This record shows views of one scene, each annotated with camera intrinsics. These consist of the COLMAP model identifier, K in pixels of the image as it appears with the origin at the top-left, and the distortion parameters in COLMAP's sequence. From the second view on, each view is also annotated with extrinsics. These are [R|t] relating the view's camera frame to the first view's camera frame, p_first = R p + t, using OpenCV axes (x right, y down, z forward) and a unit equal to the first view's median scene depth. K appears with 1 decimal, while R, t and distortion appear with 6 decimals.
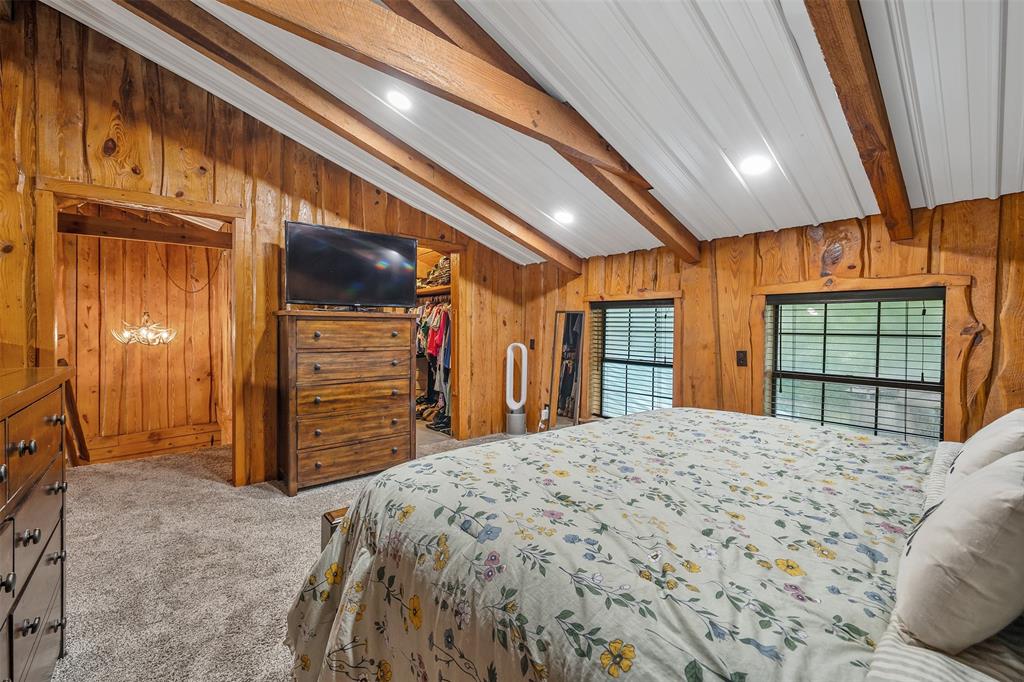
lens RADIAL K [[405.1, 0, 503.8], [0, 405.1, 335.3], [0, 0, 1]] dist [0.000339, -0.000235]
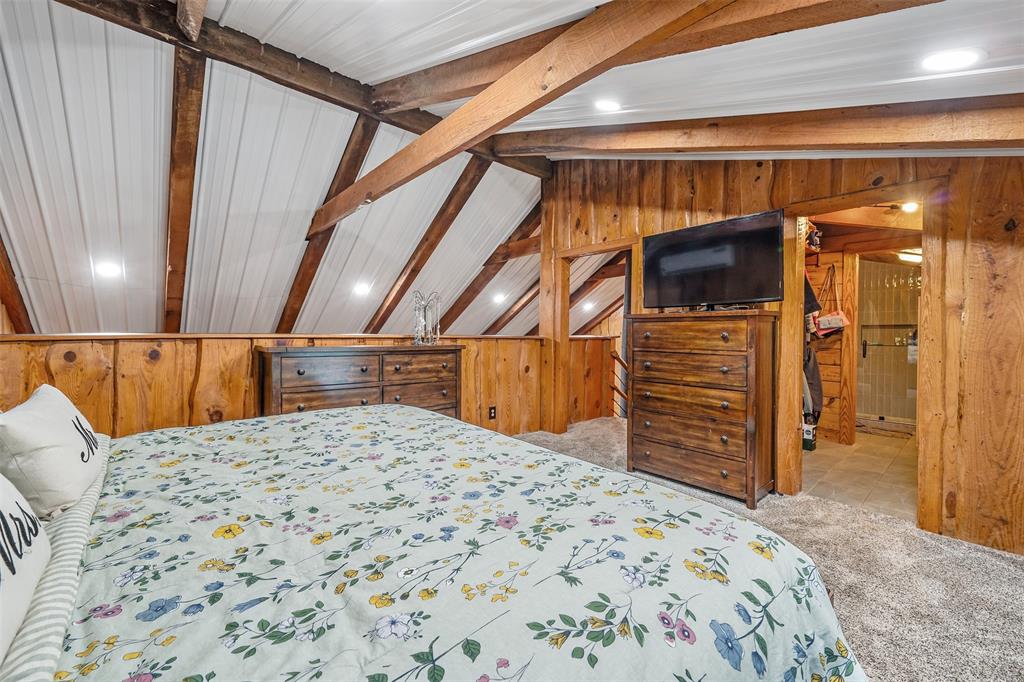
lens RADIAL K [[405.1, 0, 509.3], [0, 405.1, 336.3], [0, 0, 1]] dist [0.000339, -0.000235]
pose [[0.025954, 0.005964, -0.999645, 0.634897], [-0.021824, 0.999747, 0.005398, 0.003907], [0.999425, 0.021676, 0.026078, 0.598054]]
